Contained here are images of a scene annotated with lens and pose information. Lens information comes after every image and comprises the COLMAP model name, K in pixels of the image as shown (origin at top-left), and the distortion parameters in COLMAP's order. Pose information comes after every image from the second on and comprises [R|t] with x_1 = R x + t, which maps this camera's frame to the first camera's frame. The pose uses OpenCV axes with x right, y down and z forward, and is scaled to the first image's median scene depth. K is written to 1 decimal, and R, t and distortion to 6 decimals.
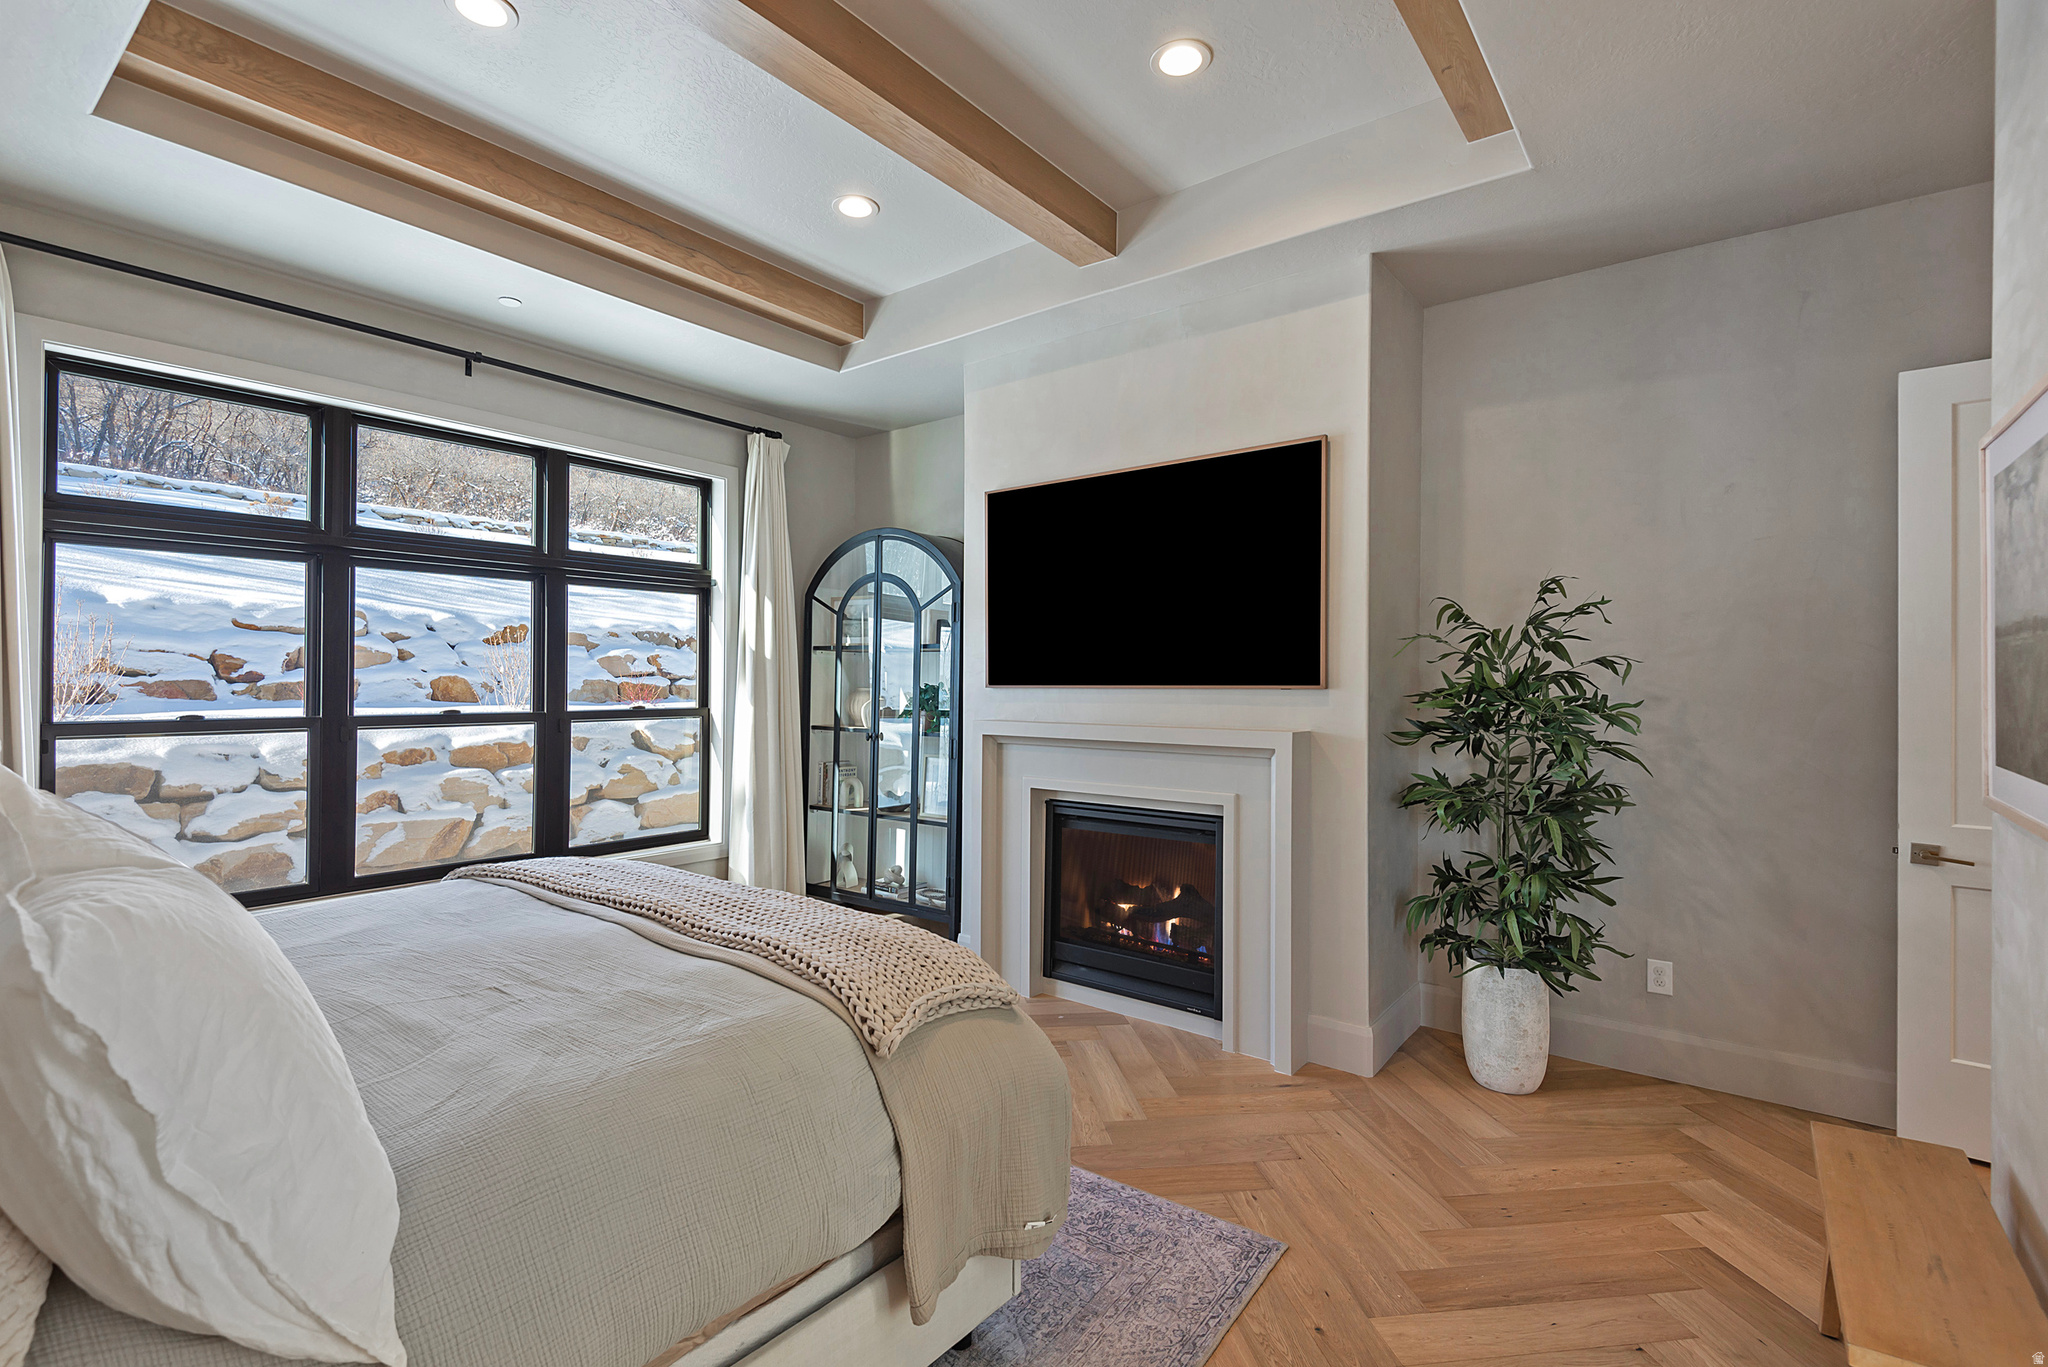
lens RADIAL K [[950.7, 0, 1024.9], [0, 950.7, 686.7], [0, 0, 1]] dist [0.005723, 0.000608]
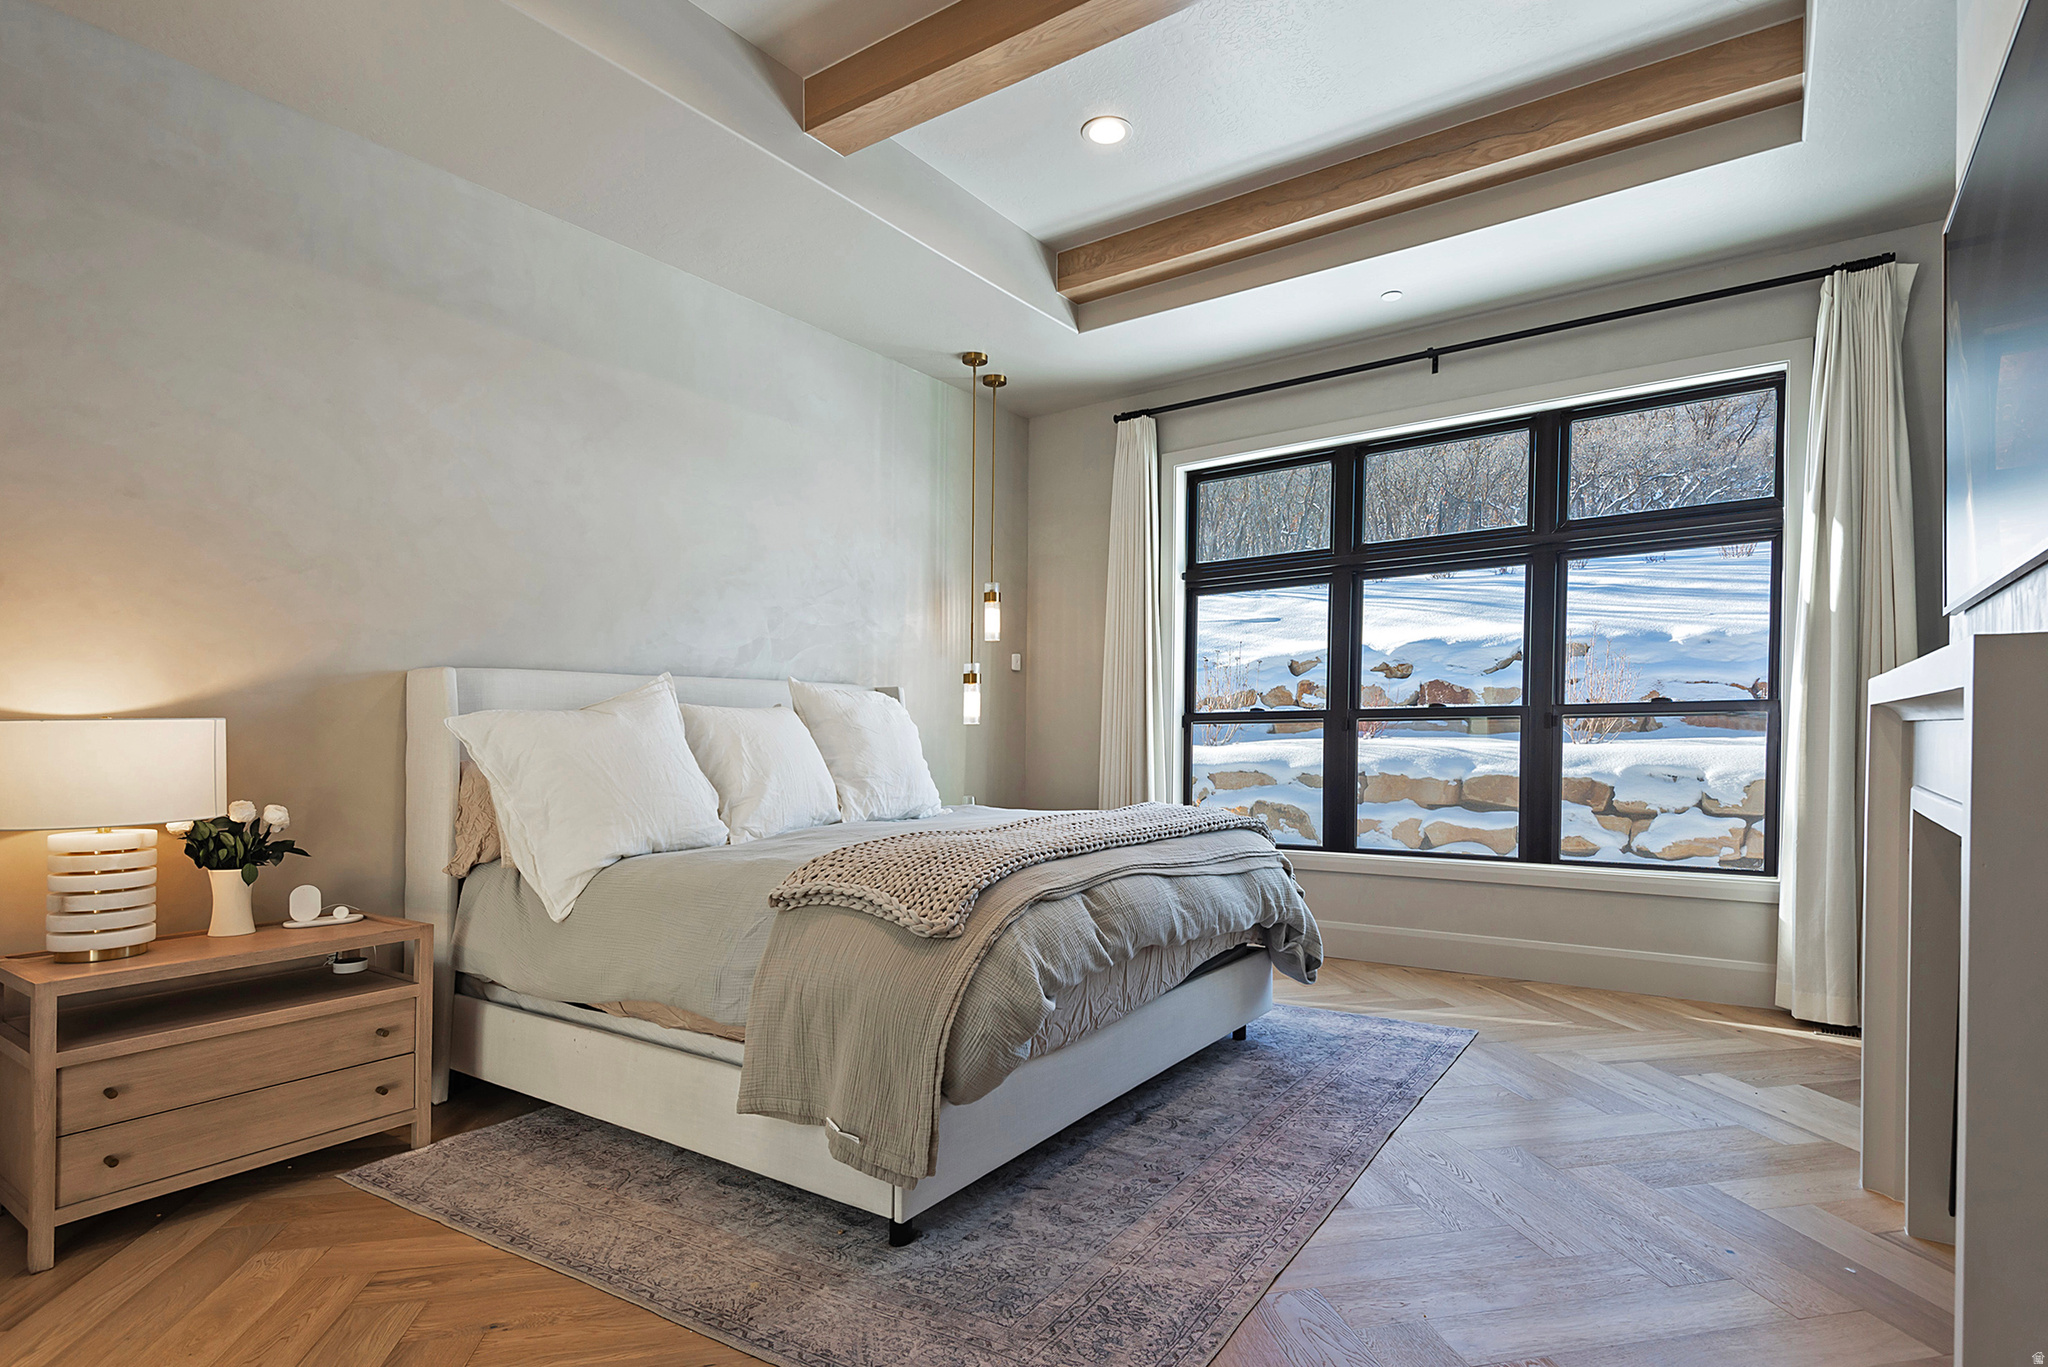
lens RADIAL K [[1044.2, 0, 1020.9], [0, 1044.2, 732.4], [0, 0, 1]] dist [0.000532, -0.000904]
pose [[0.048044, -0.012136, -0.998772, 0.496496], [0.006346, 0.999910, -0.011845, 0.066286], [0.998825, -0.005769, 0.048116, 0.494293]]
